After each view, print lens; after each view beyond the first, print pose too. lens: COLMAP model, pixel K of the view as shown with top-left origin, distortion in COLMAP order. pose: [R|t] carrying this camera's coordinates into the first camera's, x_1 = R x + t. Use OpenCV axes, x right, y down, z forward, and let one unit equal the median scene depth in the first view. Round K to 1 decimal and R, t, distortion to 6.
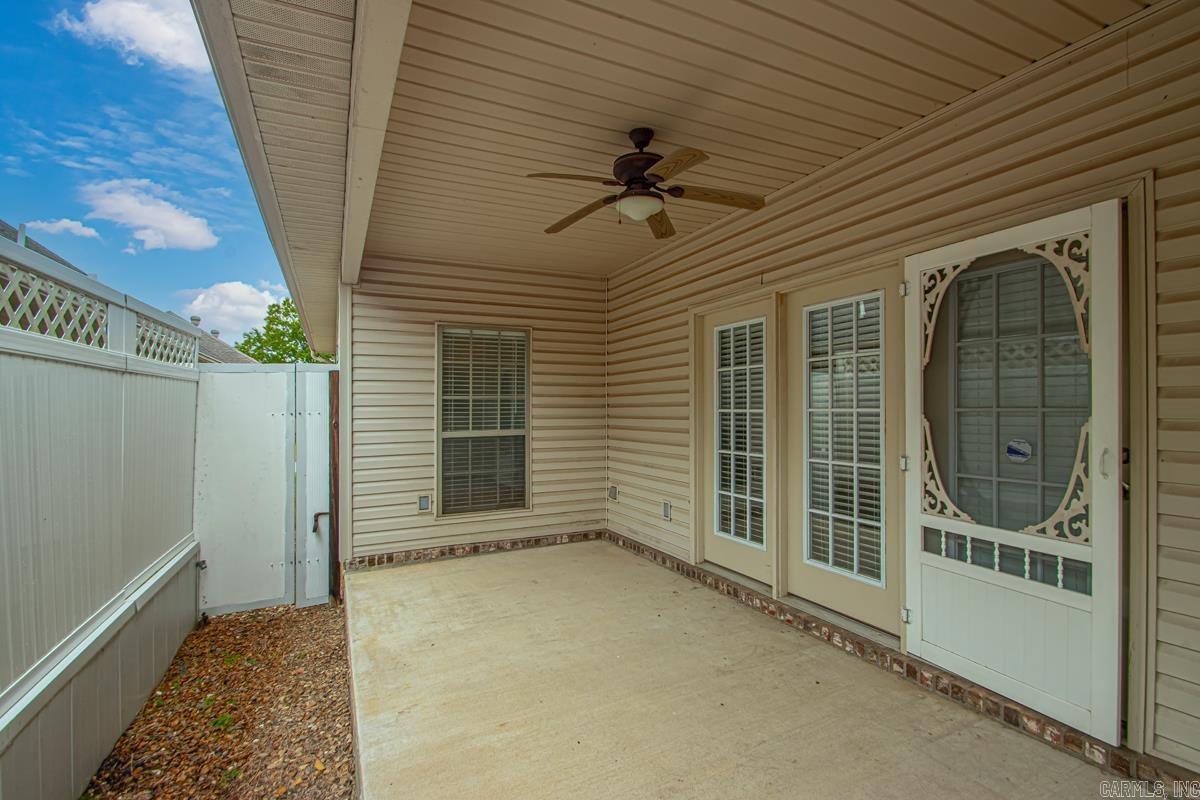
lens RADIAL K [[562.3, 0, 615.2], [0, 562.3, 405.2], [0, 0, 1]] dist [0.030345, -0.012875]
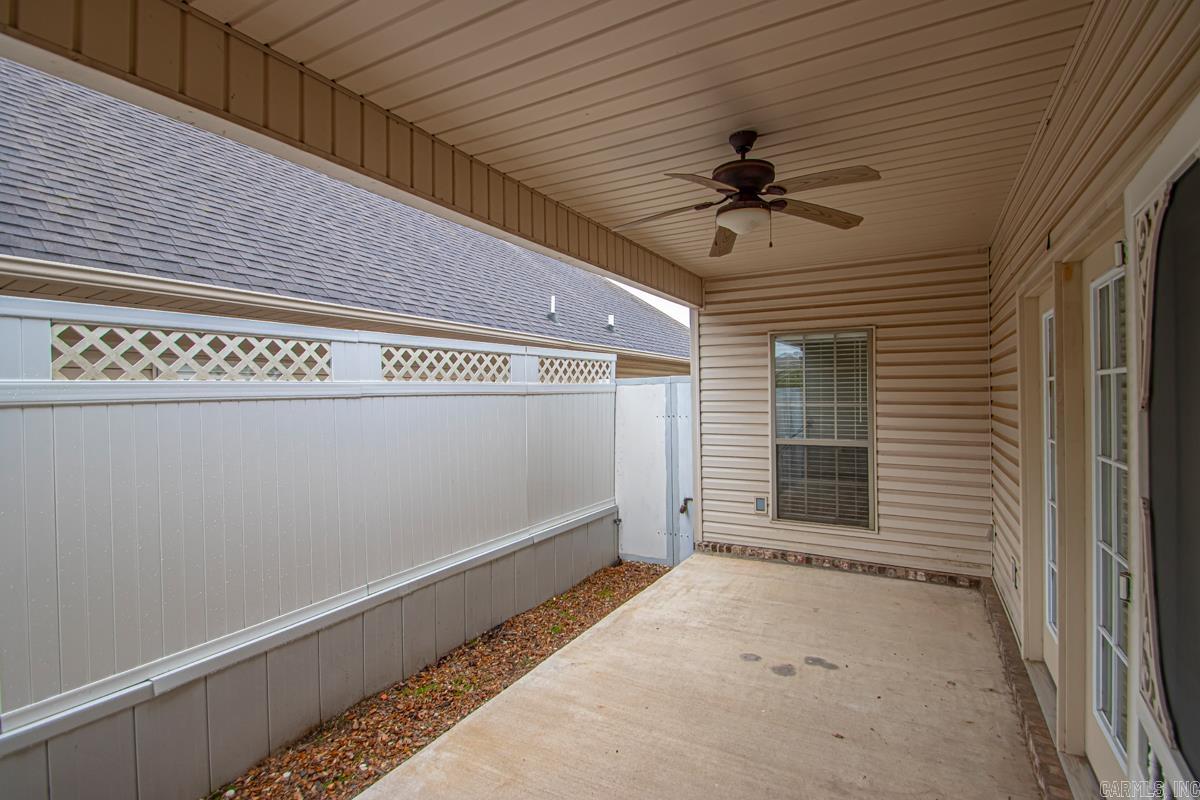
lens RADIAL K [[562.3, 0, 611.2], [0, 562.3, 397.1], [0, 0, 1]] dist [0.030345, -0.012875]
pose [[0.575220, 0.008727, -0.817952, 0.508254], [0.005301, 0.999882, 0.014395, -0.061839], [0.817982, -0.012616, 0.575106, 0.234284]]
